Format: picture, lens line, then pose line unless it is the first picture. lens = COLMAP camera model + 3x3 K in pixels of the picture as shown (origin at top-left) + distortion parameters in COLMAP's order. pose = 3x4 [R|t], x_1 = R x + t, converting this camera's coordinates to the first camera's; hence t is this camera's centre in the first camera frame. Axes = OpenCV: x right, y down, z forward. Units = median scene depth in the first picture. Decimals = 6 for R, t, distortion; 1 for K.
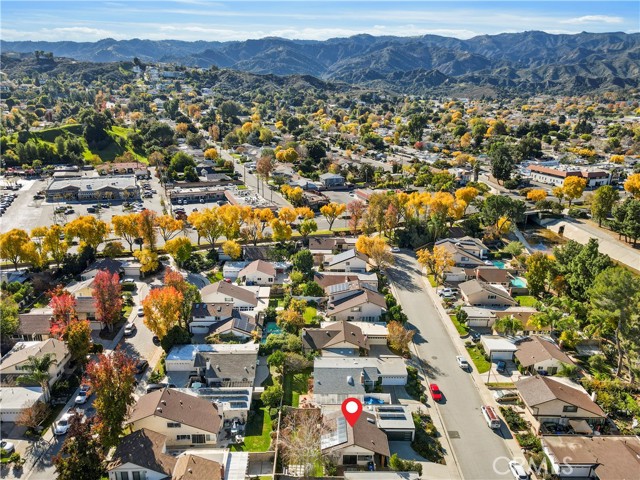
lens RADIAL K [[474.0, 0, 331.4], [0, 474.0, 237.7], [0, 0, 1]] dist [0.012991, 0.007035]
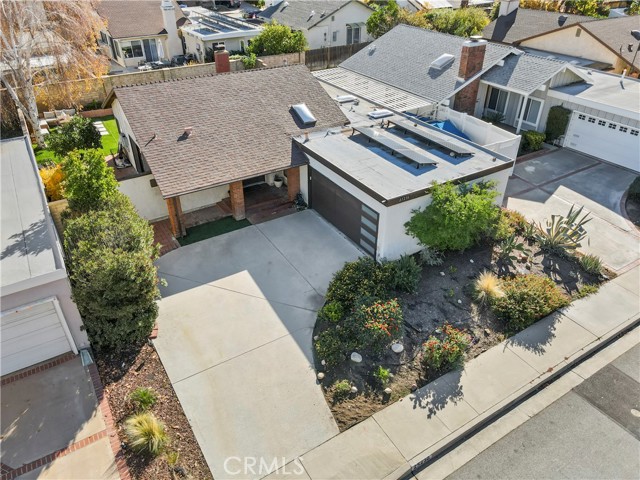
lens RADIAL K [[476.8, 0, 327.5], [0, 476.8, 242.0], [0, 0, 1]] dist [0.008821, 0.001923]
pose [[0.510530, 0.446619, -0.734772, 0.277782], [-0.261776, 0.894692, 0.361939, 0.313893], [0.819044, 0.007565, 0.573681, 0.773804]]
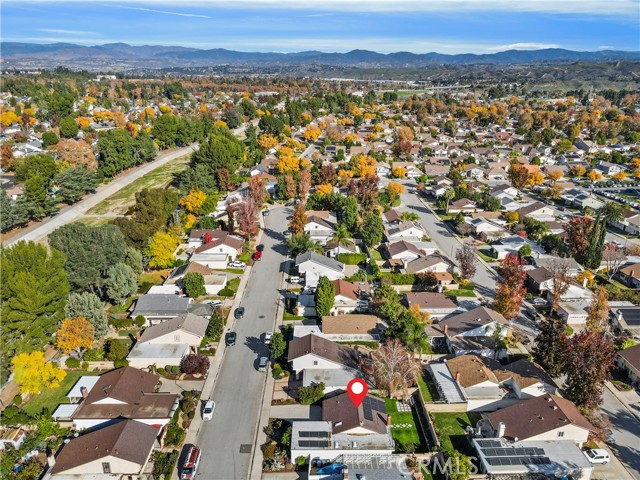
lens RADIAL K [[474.0, 0, 331.4], [0, 474.0, 237.7], [0, 0, 1]] dist [0.012991, 0.007035]
pose [[-0.999137, -0.040912, -0.007220, 0.106174], [-0.036614, 0.785048, 0.618352, -0.445889], [-0.019630, 0.618082, -0.785868, 1.361159]]
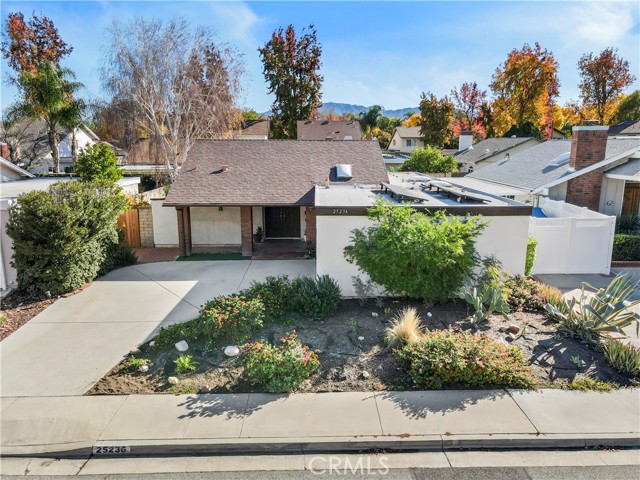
lens RADIAL K [[491.4, 0, 321.9], [0, 491.4, 231.0], [0, 0, 1]] dist [0.005581, 0.000879]
pose [[-0.014785, 0.149170, -0.988701, 0.308357], [-0.314810, 0.937827, 0.146202, 0.340752], [0.949039, 0.313415, 0.033094, 0.888283]]
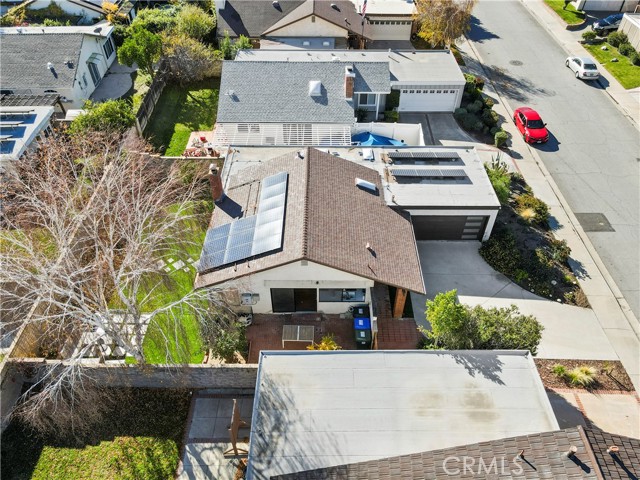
lens RADIAL K [[474.0, 0, 331.4], [0, 474.0, 237.7], [0, 0, 1]] dist [0.012991, 0.007035]
pose [[0.999892, -0.003086, -0.014403, 0.056525], [0.008871, 0.906758, 0.421558, 0.249793], [0.011760, -0.421640, 0.906687, 0.614056]]
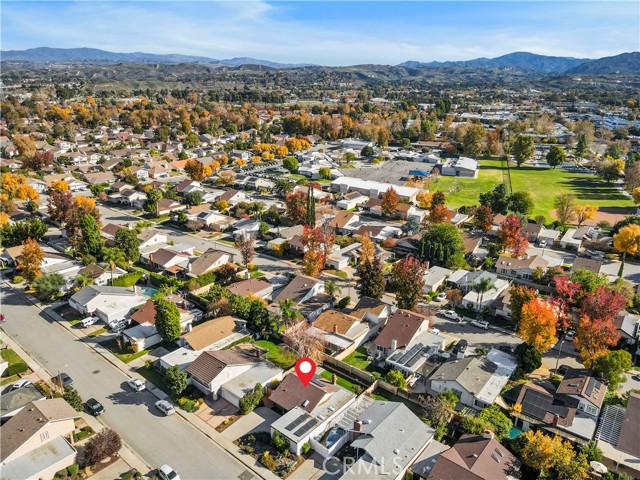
lens RADIAL K [[462.6, 0, 328.5], [0, 462.6, 241.1], [0, 0, 1]] dist [0.000887, 0.003238]
pose [[-0.651163, 0.209117, -0.729559, 0.640534], [-0.285072, 0.823505, 0.490484, -0.375241], [0.703364, 0.527362, -0.476622, 1.192841]]
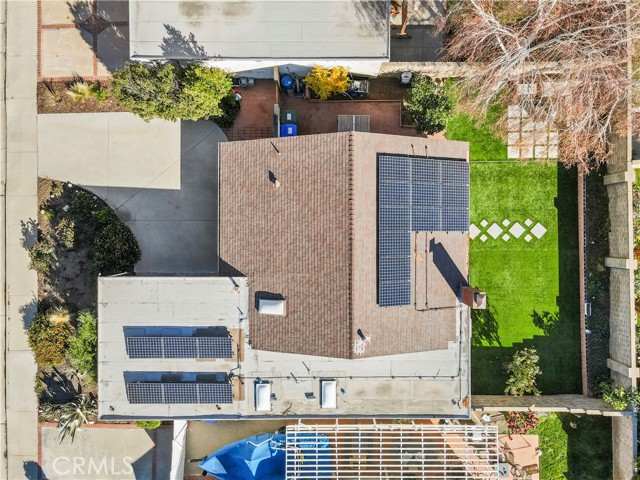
lens RADIAL K [[491.4, 0, 321.9], [0, 491.4, 231.0], [0, 0, 1]] dist [0.005581, 0.000879]
pose [[-0.999523, -0.021168, -0.022486, 0.056641], [-0.014734, -0.313006, 0.949637, 0.140890], [-0.027140, 0.949515, 0.312545, 0.792728]]
